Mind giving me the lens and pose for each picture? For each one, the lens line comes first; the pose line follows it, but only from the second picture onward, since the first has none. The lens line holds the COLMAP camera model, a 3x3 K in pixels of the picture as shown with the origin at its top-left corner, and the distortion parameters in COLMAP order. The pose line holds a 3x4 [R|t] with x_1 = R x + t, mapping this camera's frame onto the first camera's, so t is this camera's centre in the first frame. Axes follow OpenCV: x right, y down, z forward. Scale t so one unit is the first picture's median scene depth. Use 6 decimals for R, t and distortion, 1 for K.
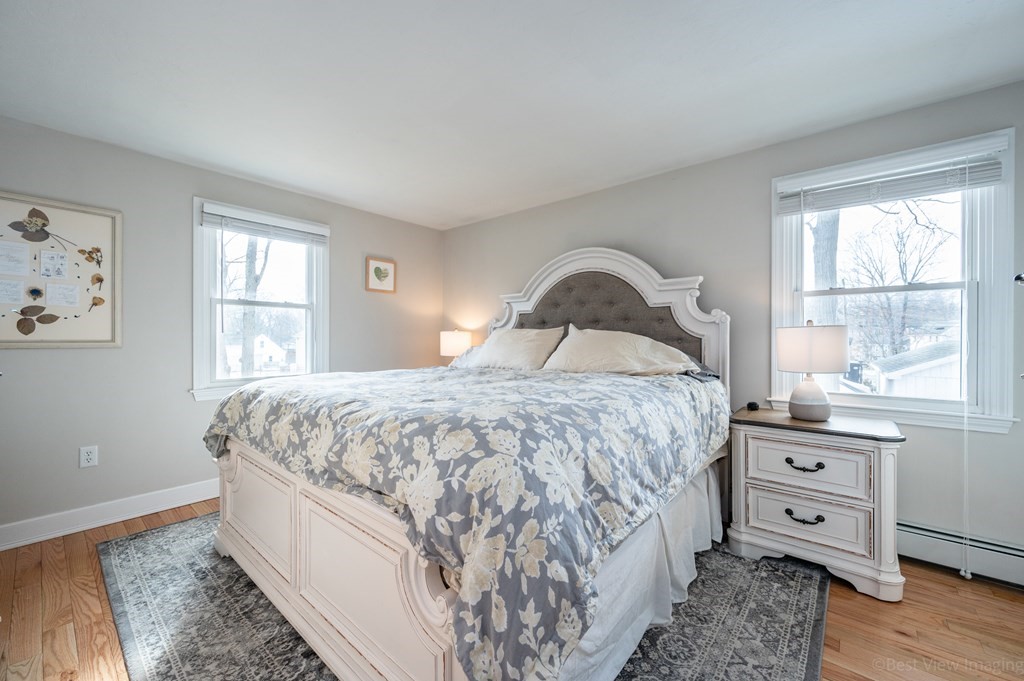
lens RADIAL K [[409.6, 0, 517.5], [0, 409.6, 336.5], [0, 0, 1]] dist [-0.003462, 0.000493]
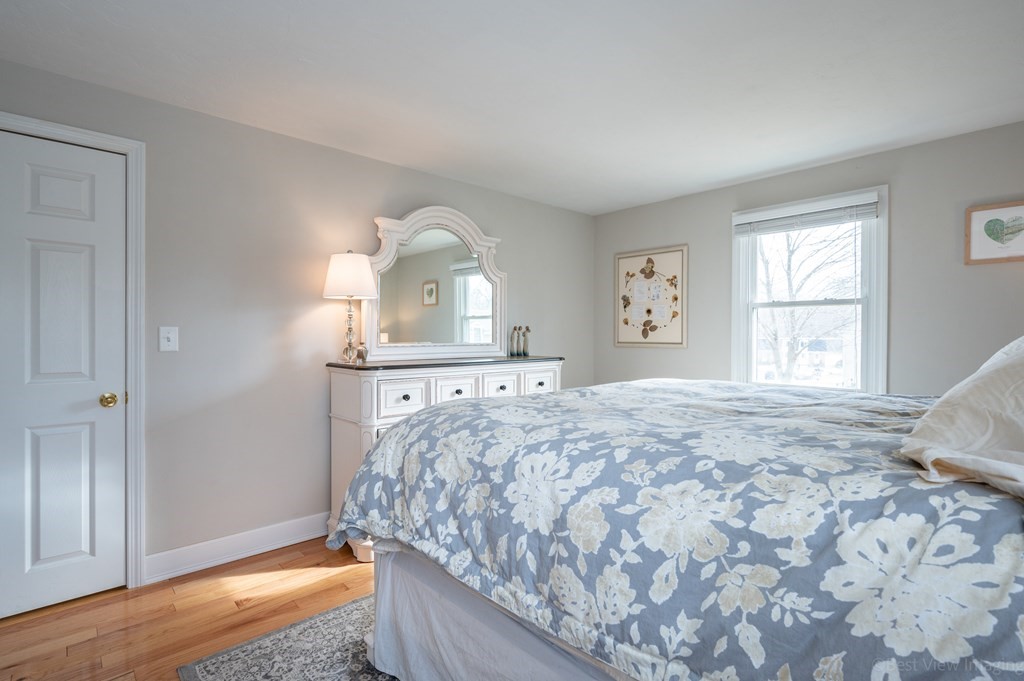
lens RADIAL K [[495.4, 0, 515.5], [0, 495.4, 335.6], [0, 0, 1]] dist [0.043356, 0.000784]
pose [[-0.132075, -0.000045, -0.991240, 0.758815], [-0.000466, 1.000000, 0.000017, -0.015562], [0.991240, 0.000464, -0.132075, 0.739340]]
